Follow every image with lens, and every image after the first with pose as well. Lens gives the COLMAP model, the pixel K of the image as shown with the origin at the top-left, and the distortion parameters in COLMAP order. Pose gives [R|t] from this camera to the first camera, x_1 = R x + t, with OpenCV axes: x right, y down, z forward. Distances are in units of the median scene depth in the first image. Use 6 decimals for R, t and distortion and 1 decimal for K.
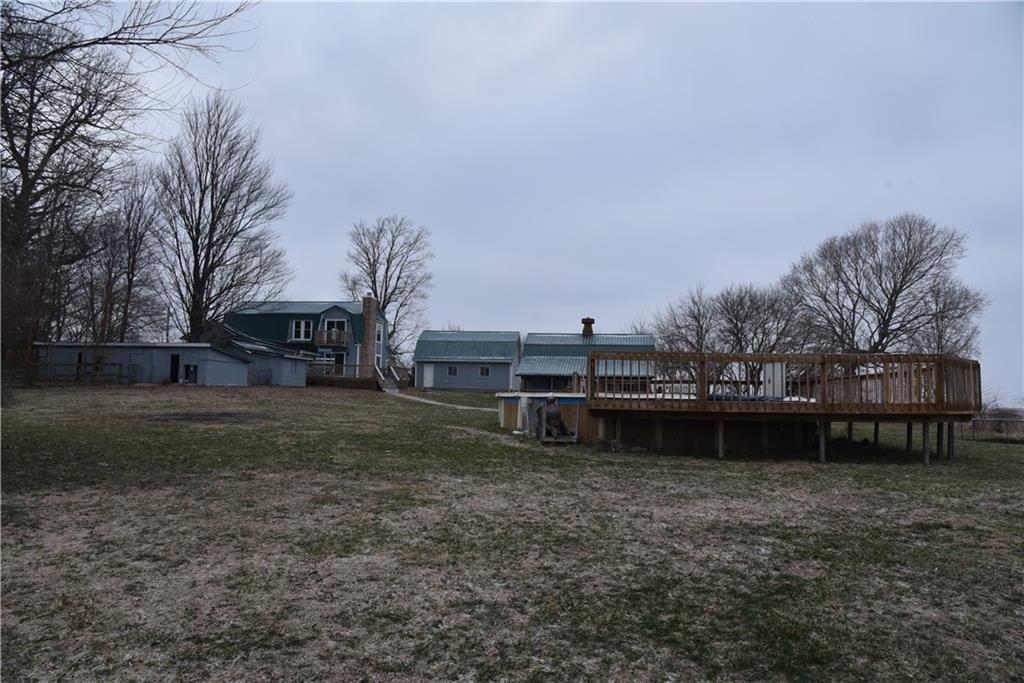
lens RADIAL K [[699.6, 0, 511.0], [0, 699.6, 349.6], [0, 0, 1]] dist [-0.117361, 0.069028]
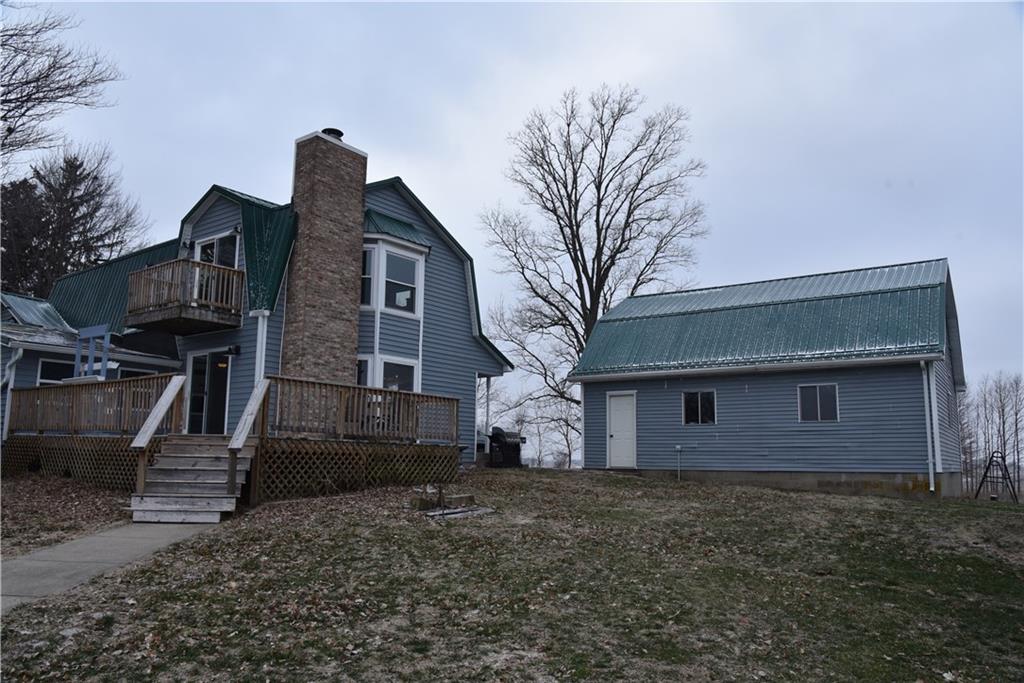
lens RADIAL K [[699.6, 0, 511.0], [0, 699.6, 349.6], [0, 0, 1]] dist [-0.117361, 0.069028]
pose [[0.868339, -0.078337, -0.489745, -0.010982], [0.035578, 0.994742, -0.096031, 0.031016], [0.494693, 0.065964, 0.866561, 0.719280]]
